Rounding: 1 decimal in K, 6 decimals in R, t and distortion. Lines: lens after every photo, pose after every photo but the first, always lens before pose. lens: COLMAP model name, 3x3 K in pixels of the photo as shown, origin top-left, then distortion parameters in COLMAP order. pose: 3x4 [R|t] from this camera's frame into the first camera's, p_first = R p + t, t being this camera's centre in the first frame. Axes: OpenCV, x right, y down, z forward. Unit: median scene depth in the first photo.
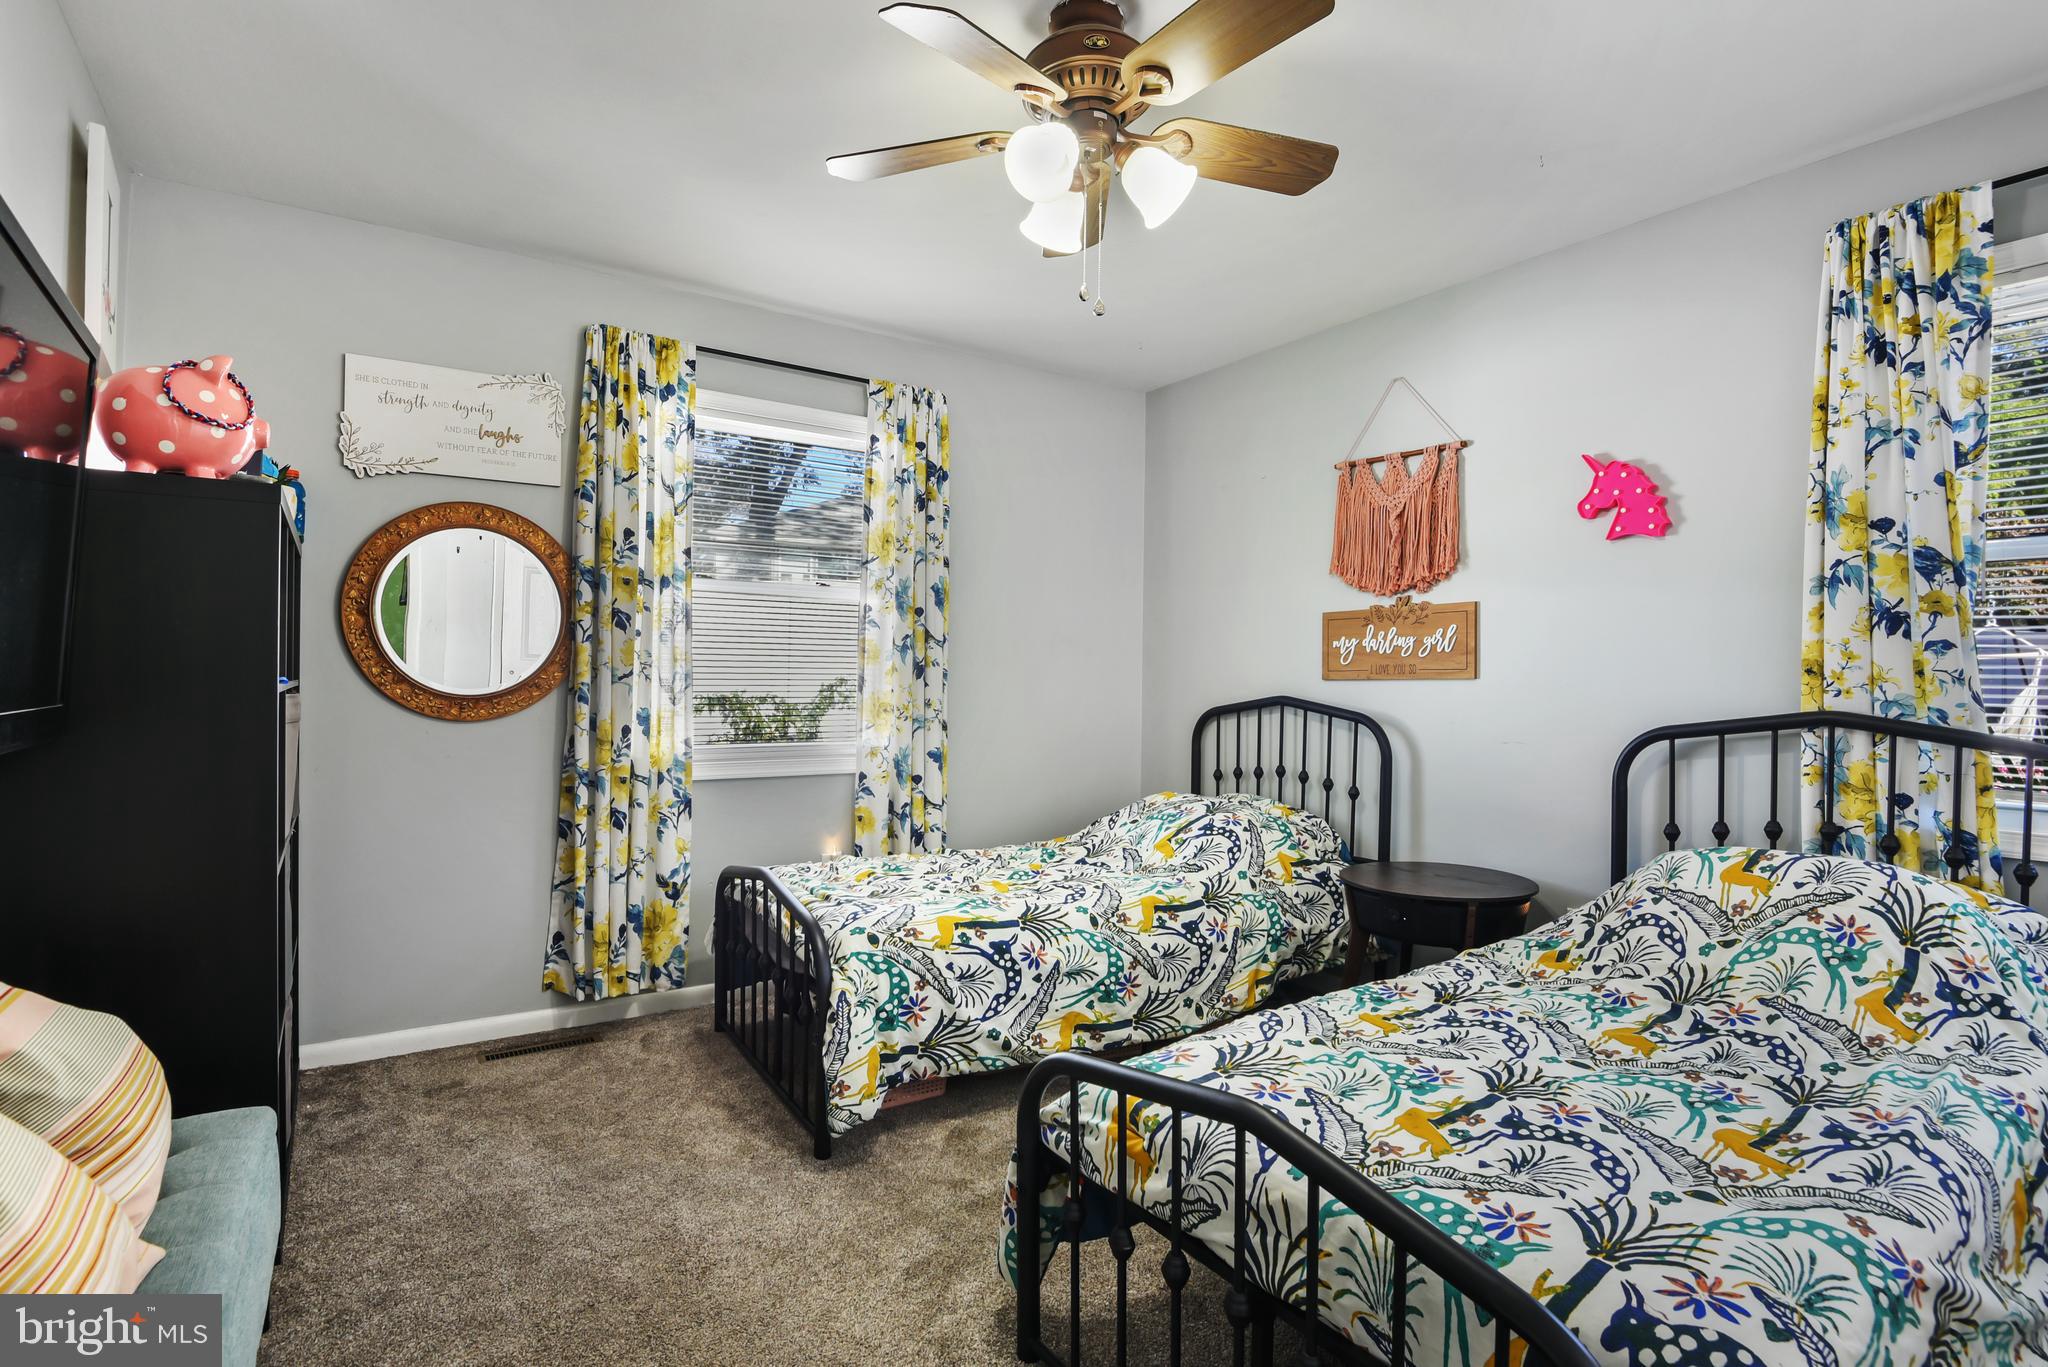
lens RADIAL K [[961.2, 0, 1024.0], [0, 961.2, 683.5], [0, 0, 1]] dist [0.013801, -0.018088]
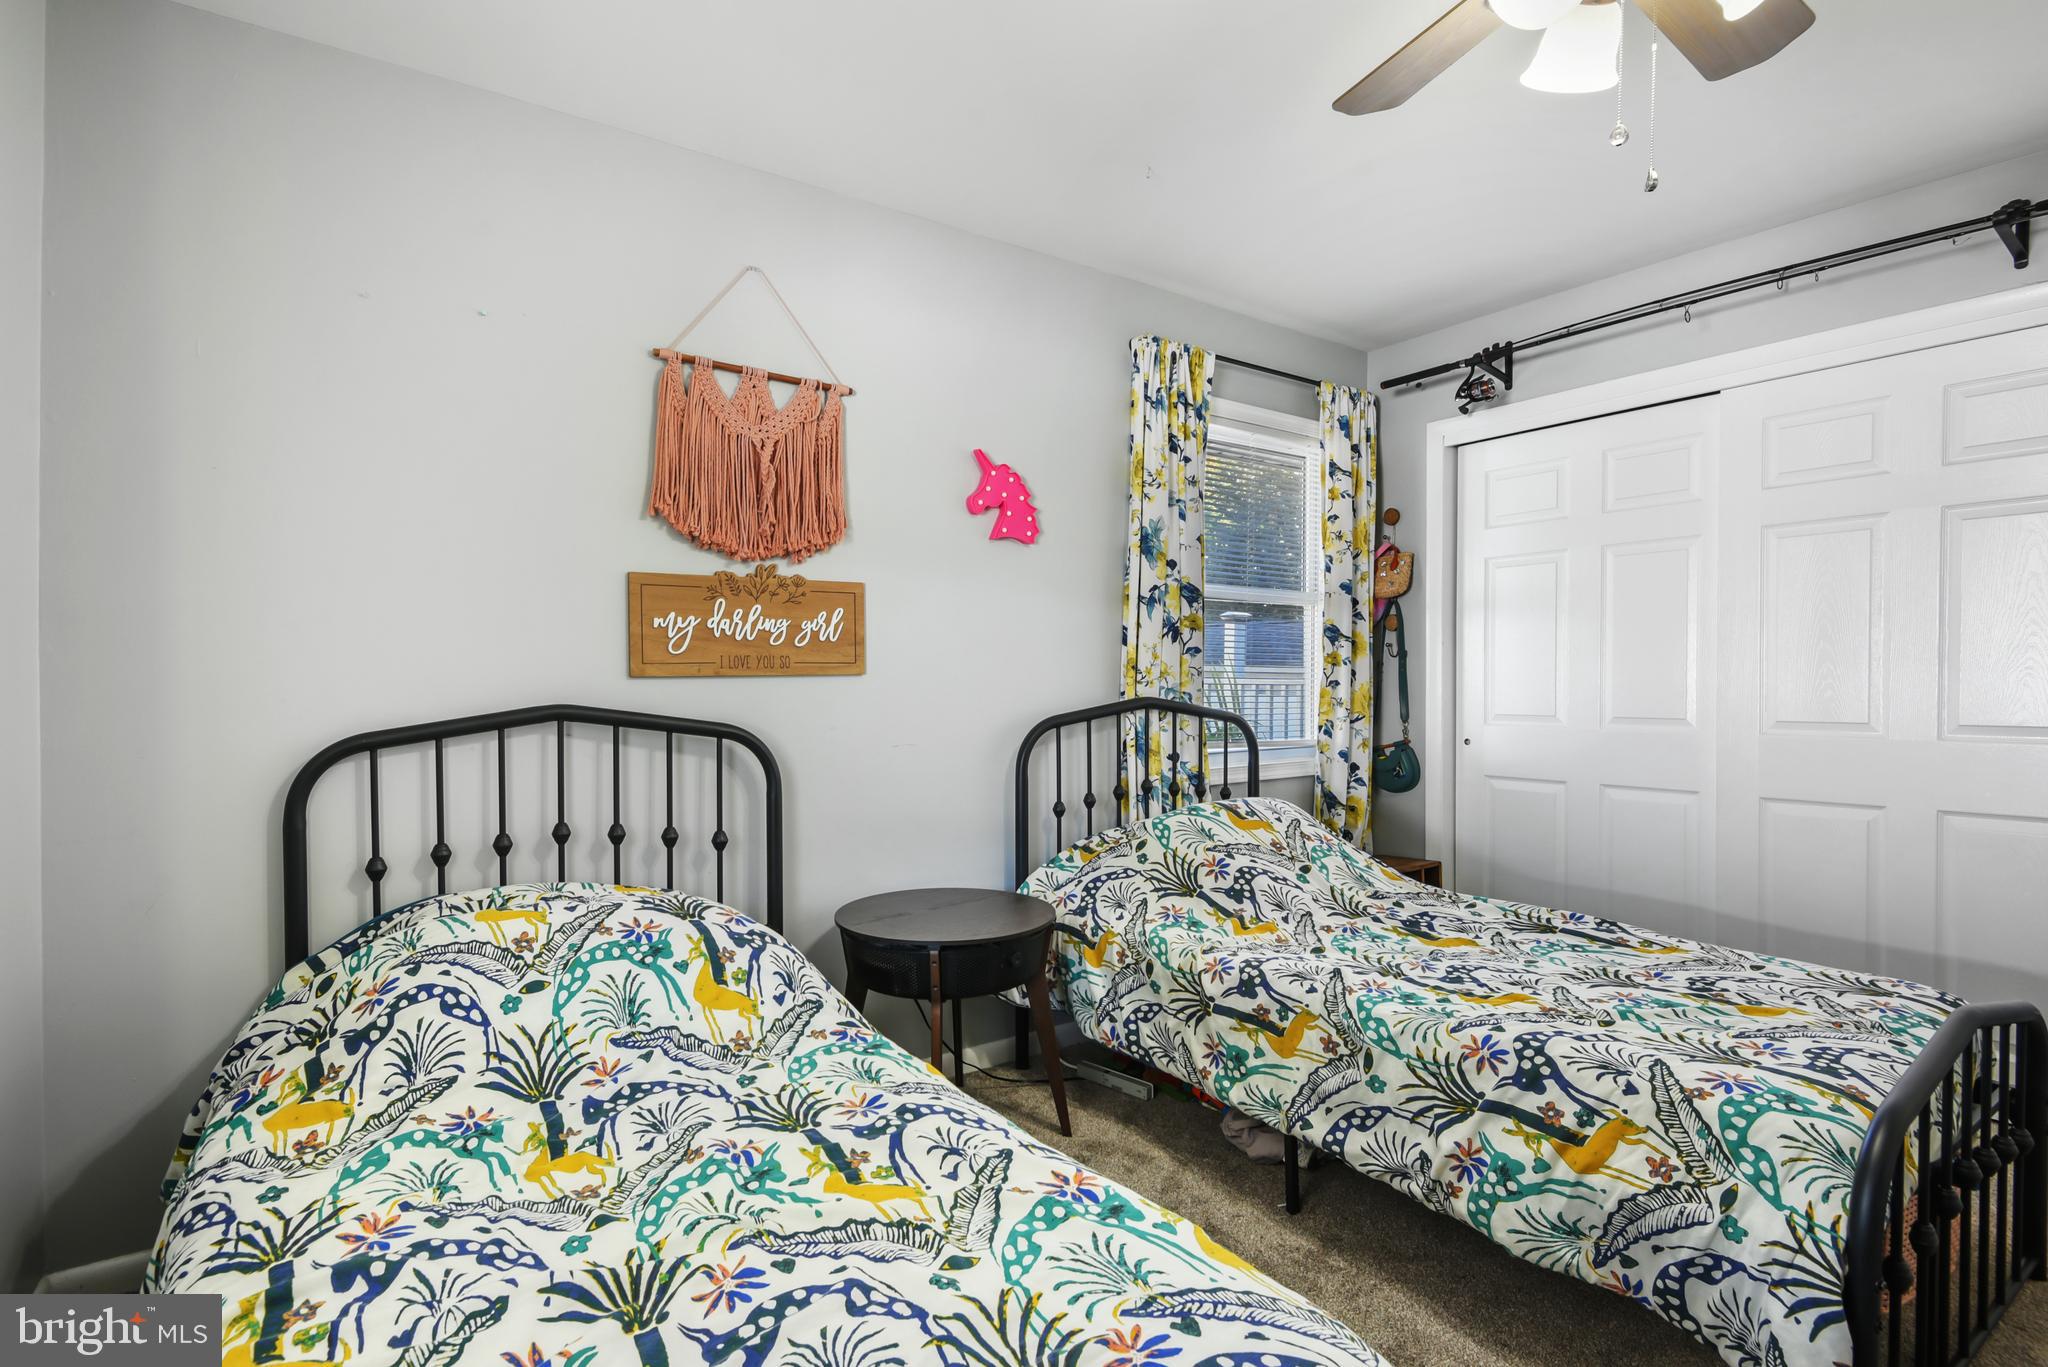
lens RADIAL K [[961.2, 0, 1024.0], [0, 961.2, 683.5], [0, 0, 1]] dist [0.013801, -0.018088]
pose [[0.021373, -0.009618, 0.999725, -0.363624], [0.010594, 0.999900, 0.009393, -0.003190], [-0.999715, 0.010391, 0.021472, 0.815449]]
